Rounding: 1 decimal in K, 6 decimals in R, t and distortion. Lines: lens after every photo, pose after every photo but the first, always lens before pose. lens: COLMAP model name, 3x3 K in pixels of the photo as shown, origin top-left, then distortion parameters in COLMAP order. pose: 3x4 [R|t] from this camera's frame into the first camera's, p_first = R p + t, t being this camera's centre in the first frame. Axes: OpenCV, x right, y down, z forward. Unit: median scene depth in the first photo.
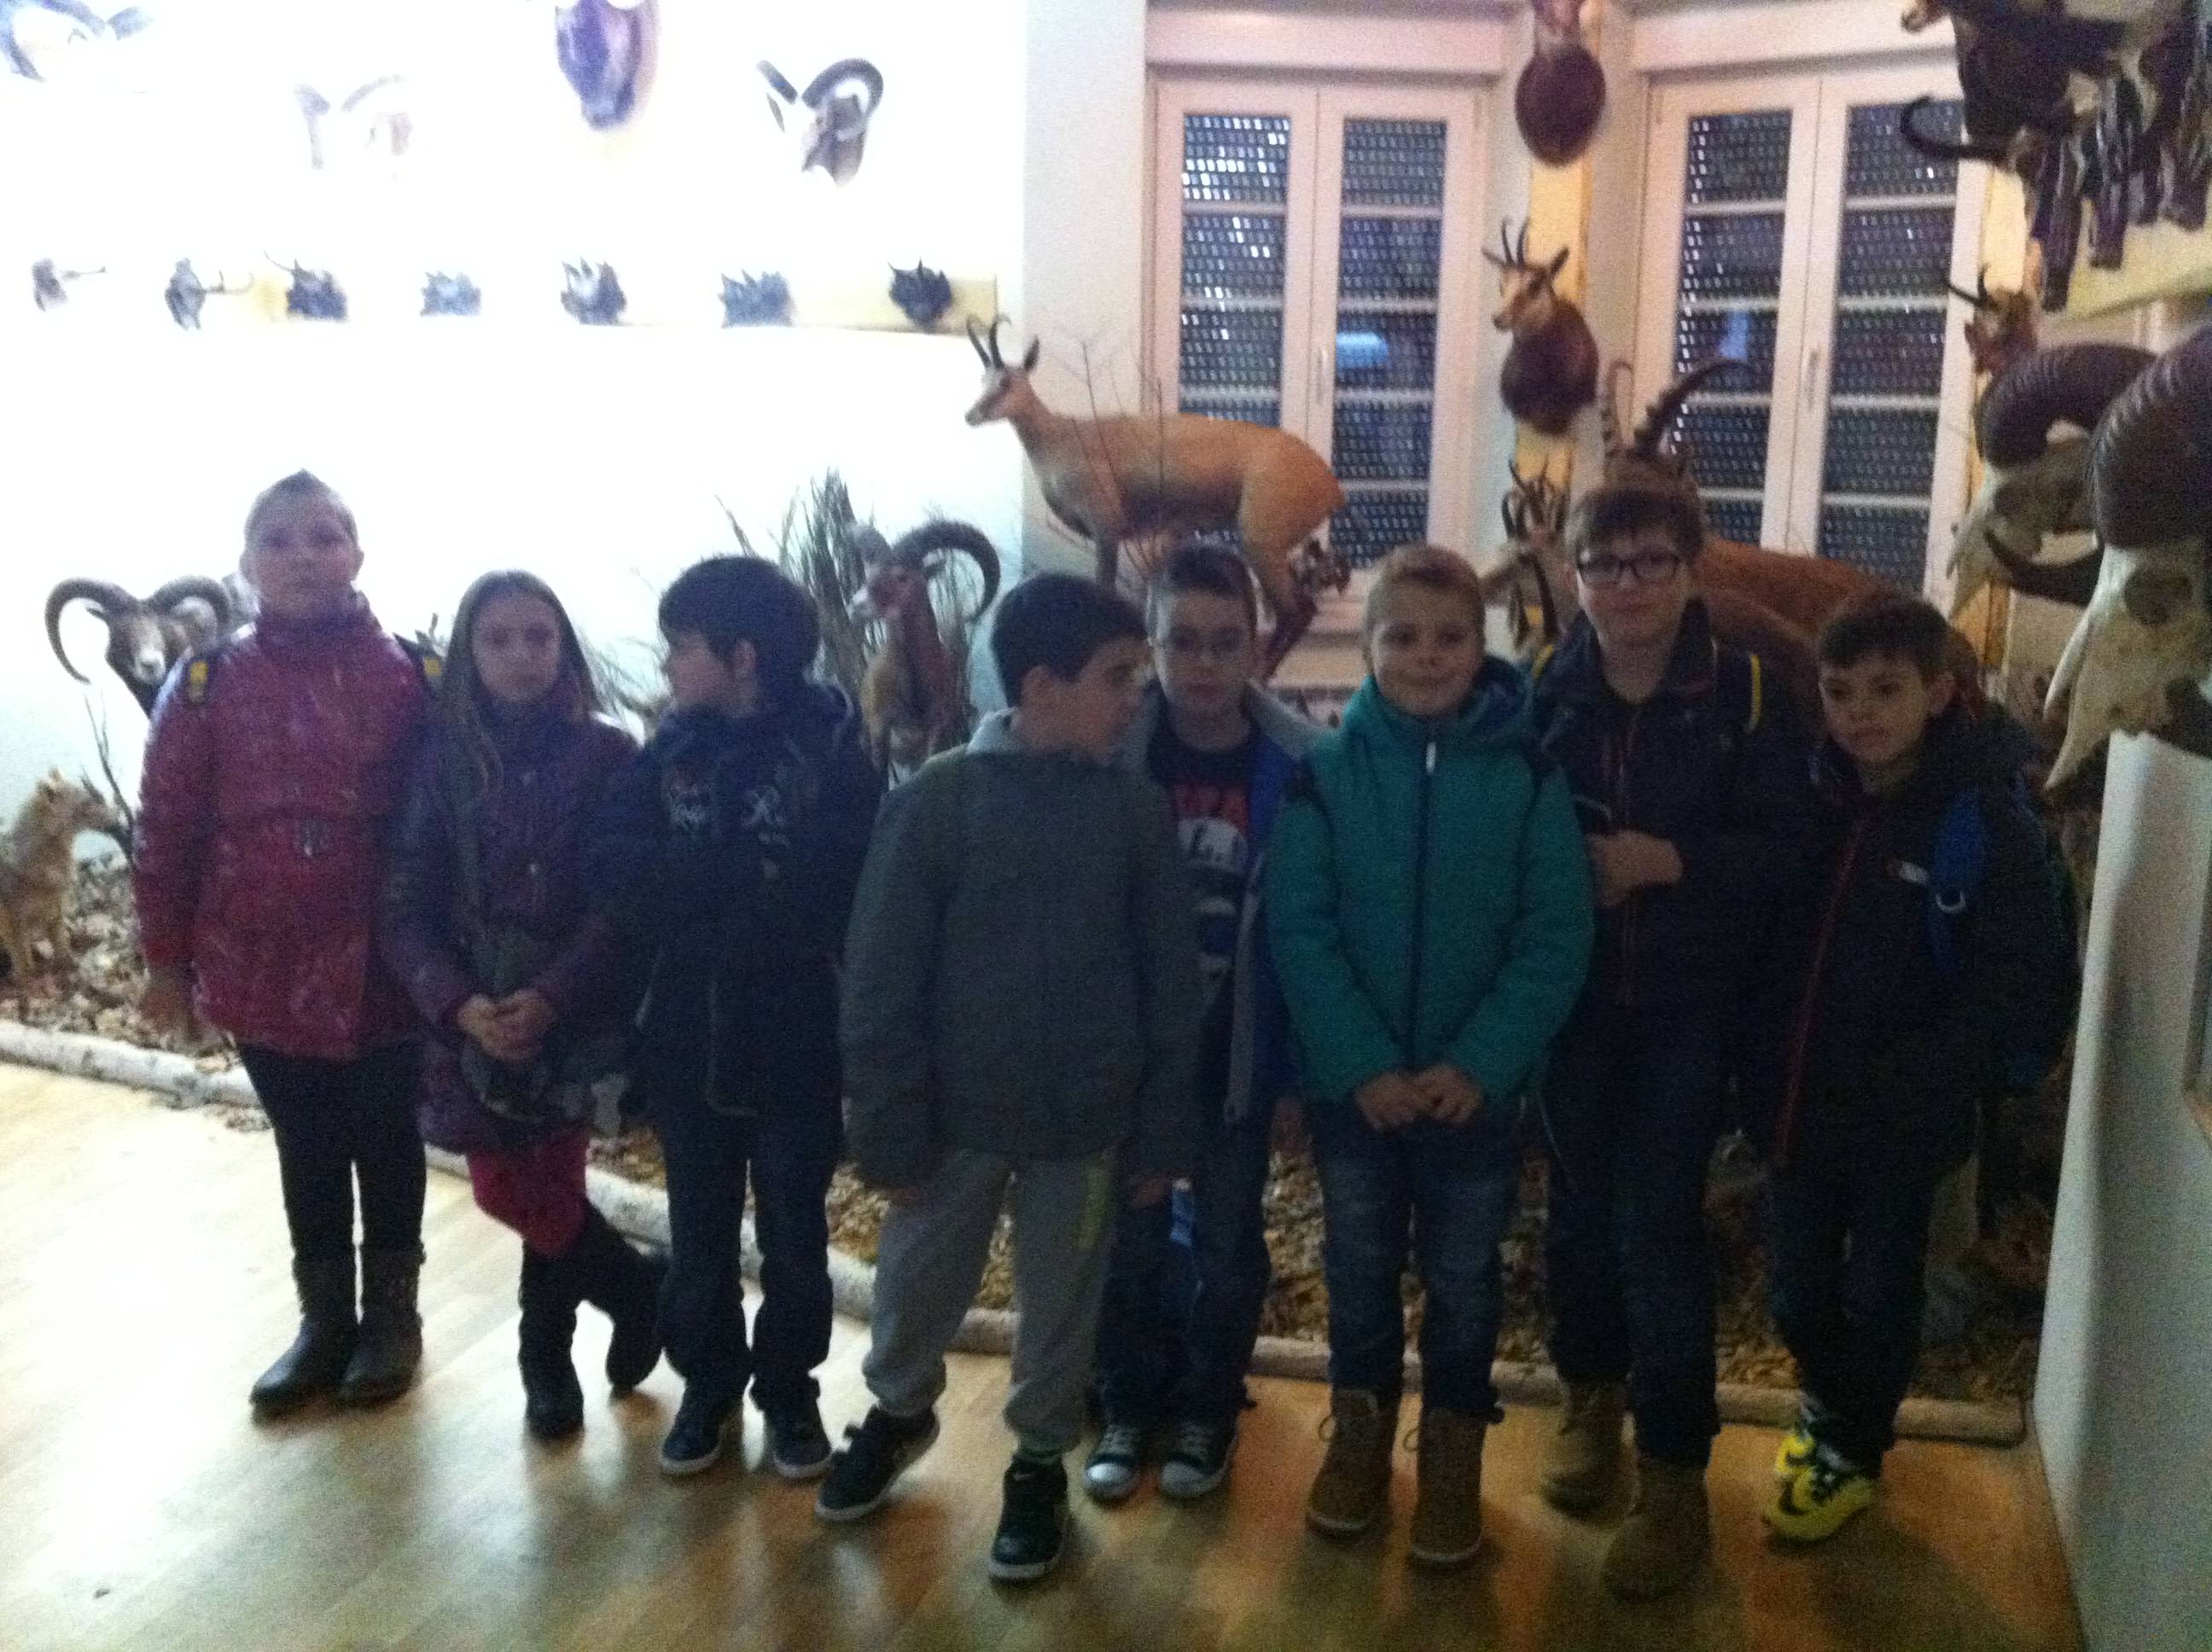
lens RADIAL K [[2242.8, 0, 1106.0], [0, 2242.8, 826.0], [0, 0, 1]] dist [-0.007751, -0.008899]
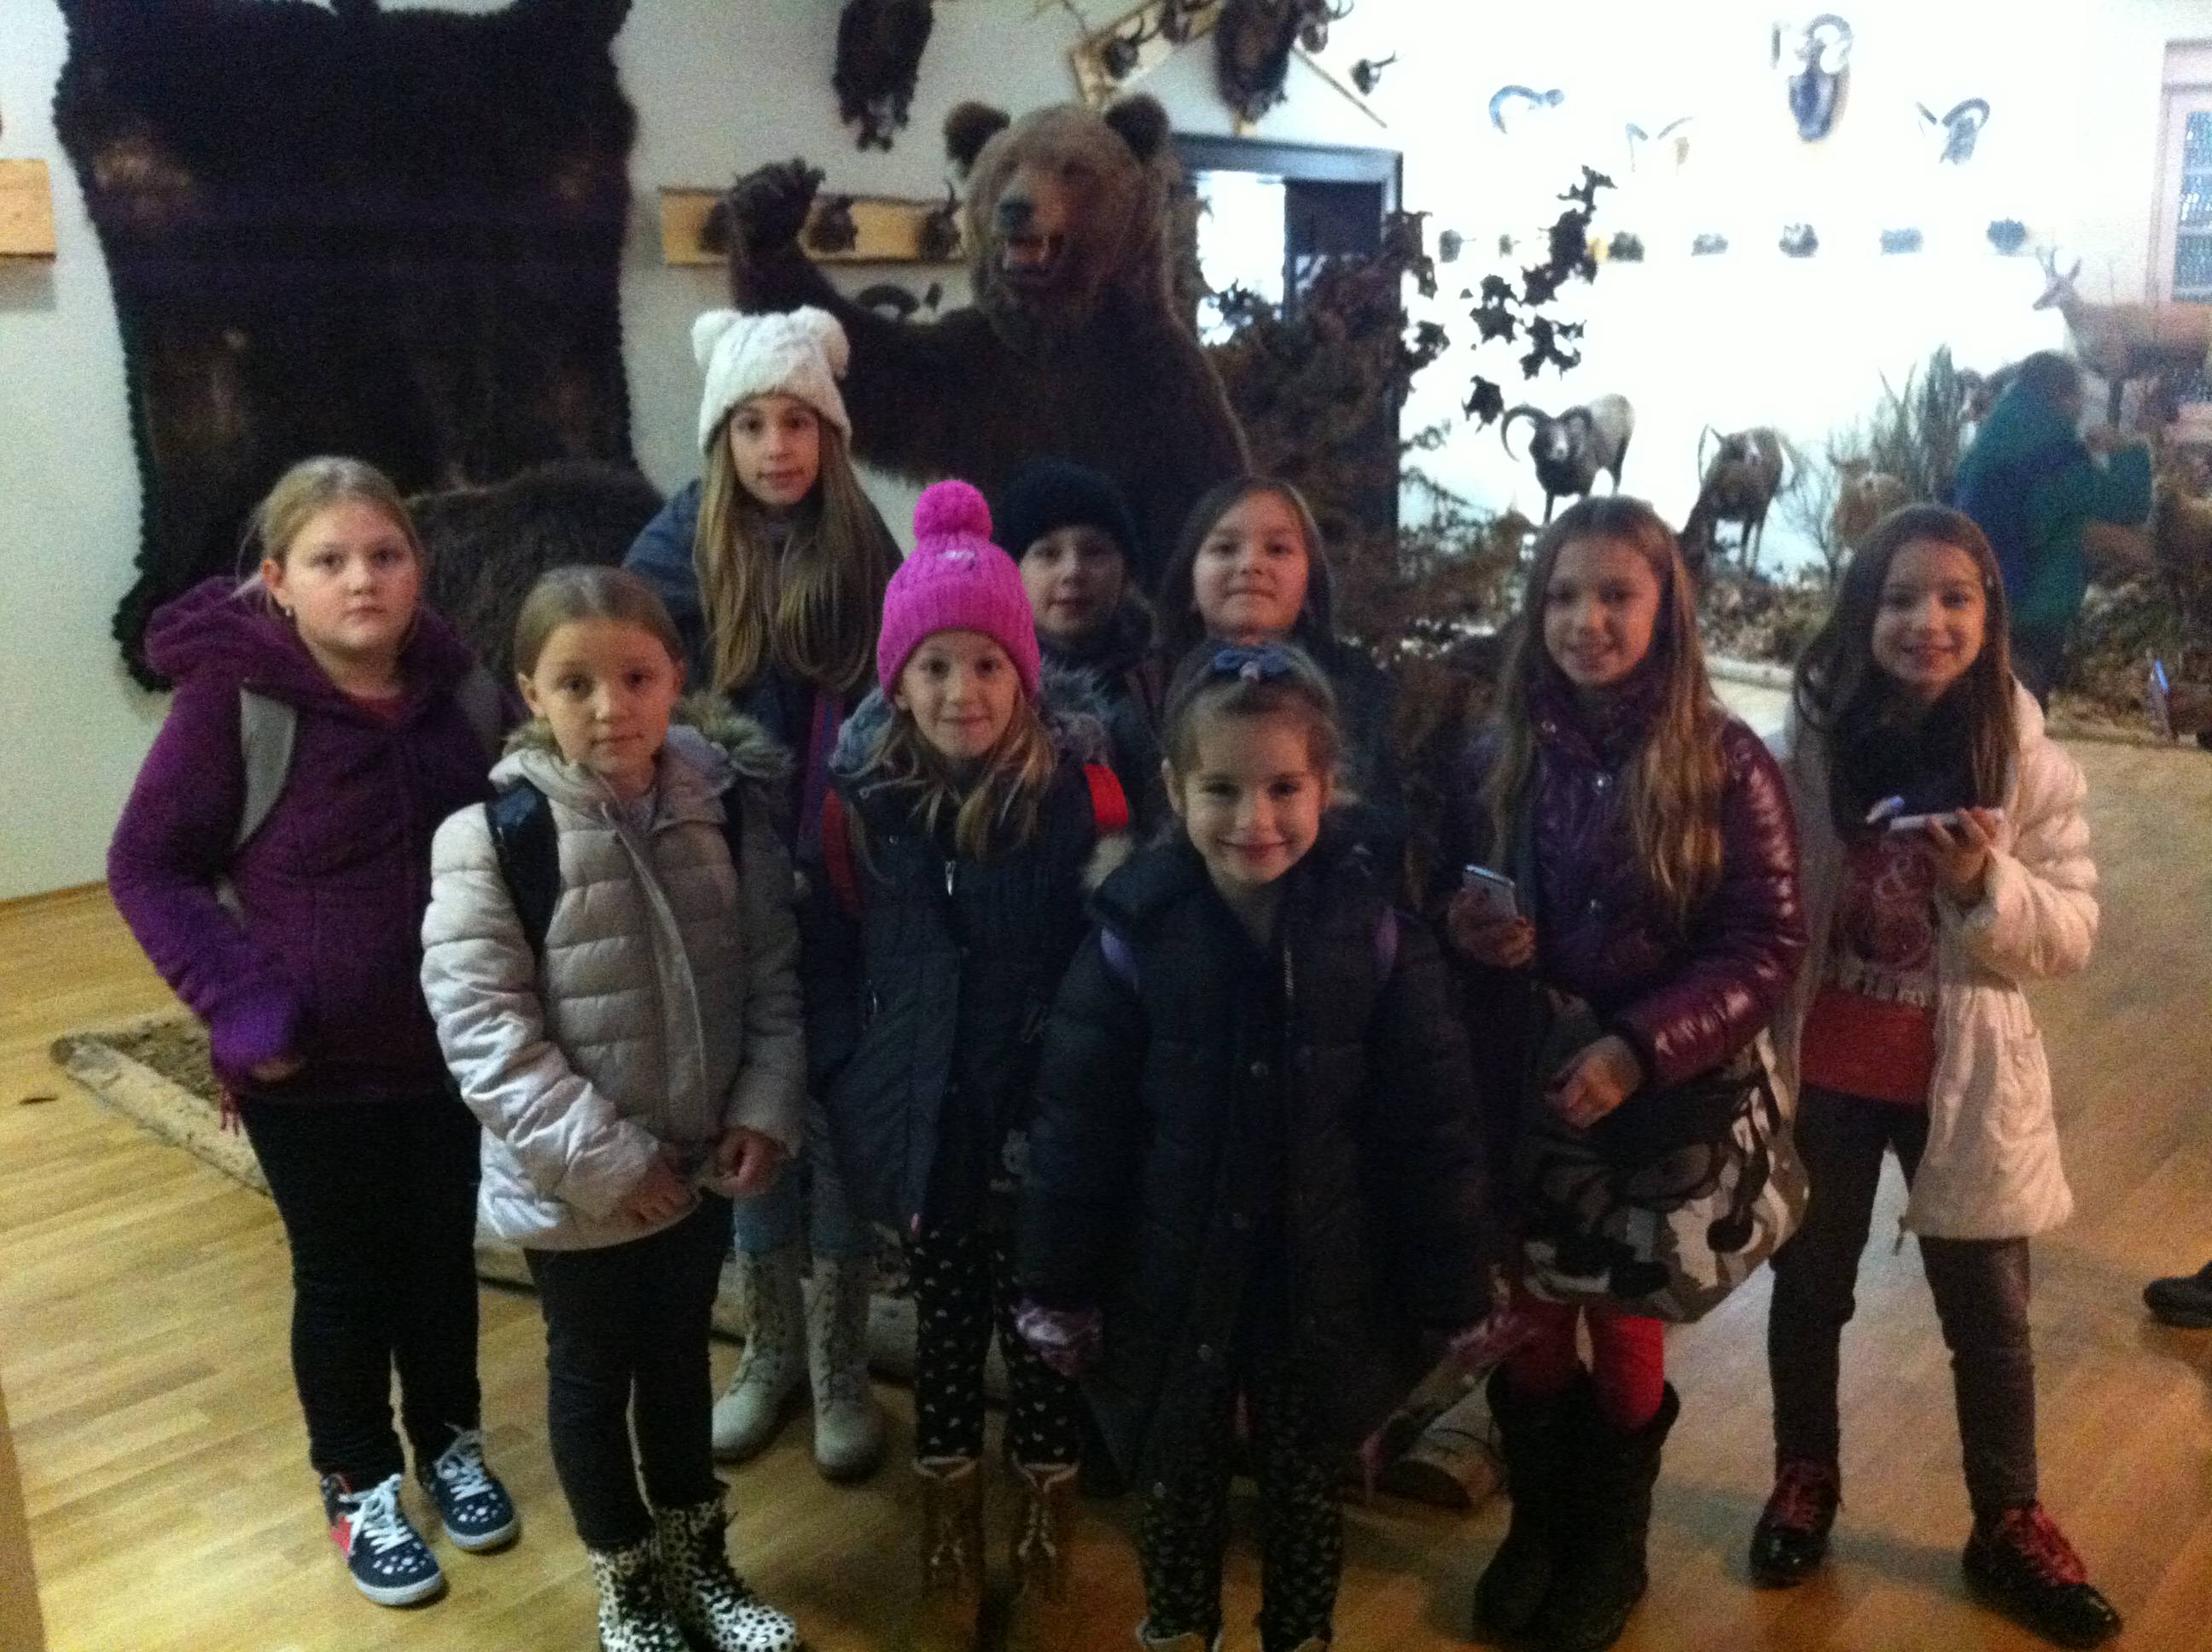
lens RADIAL K [[2242.8, 0, 1106.0], [0, 2242.8, 826.0], [0, 0, 1]] dist [-0.007751, -0.008899]
pose [[0.917963, 0.063465, -0.391556, -0.016964], [-0.054397, 0.997933, 0.034221, 0.182290], [0.392918, -0.010114, 0.919518, -0.799647]]
